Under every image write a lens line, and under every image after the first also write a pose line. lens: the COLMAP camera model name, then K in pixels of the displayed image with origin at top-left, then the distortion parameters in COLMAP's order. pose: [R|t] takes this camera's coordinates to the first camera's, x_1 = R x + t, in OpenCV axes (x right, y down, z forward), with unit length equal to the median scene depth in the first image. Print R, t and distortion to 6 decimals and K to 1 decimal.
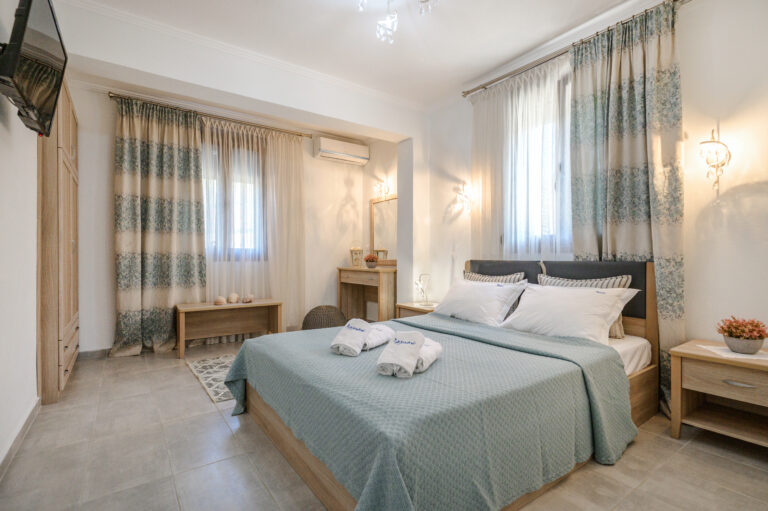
lens RADIAL K [[363.0, 0, 381.5], [0, 363.0, 258.6], [0, 0, 1]] dist [-0.000361, 0.003200]
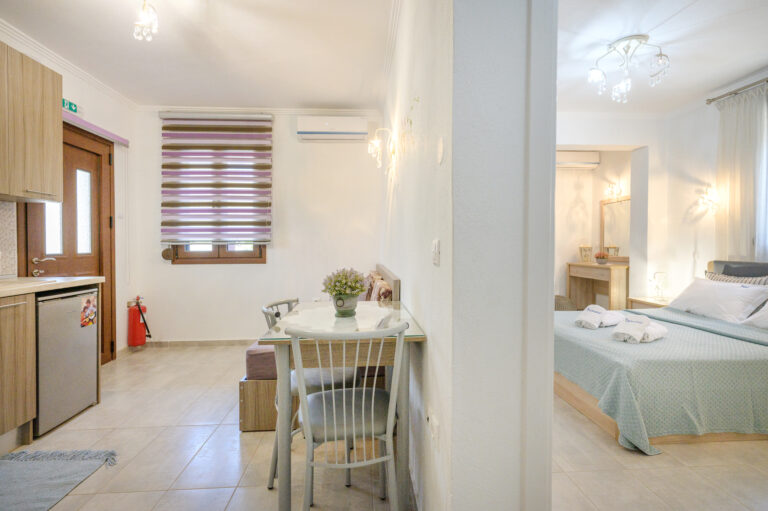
lens RADIAL K [[363.0, 0, 386.3], [0, 363.0, 255.8], [0, 0, 1]] dist [-0.000361, 0.003200]
pose [[0.852525, 0.007380, -0.522634, -0.012451], [0.006189, 0.999688, 0.024211, -0.040341], [0.522649, -0.023875, 0.852213, -0.382449]]
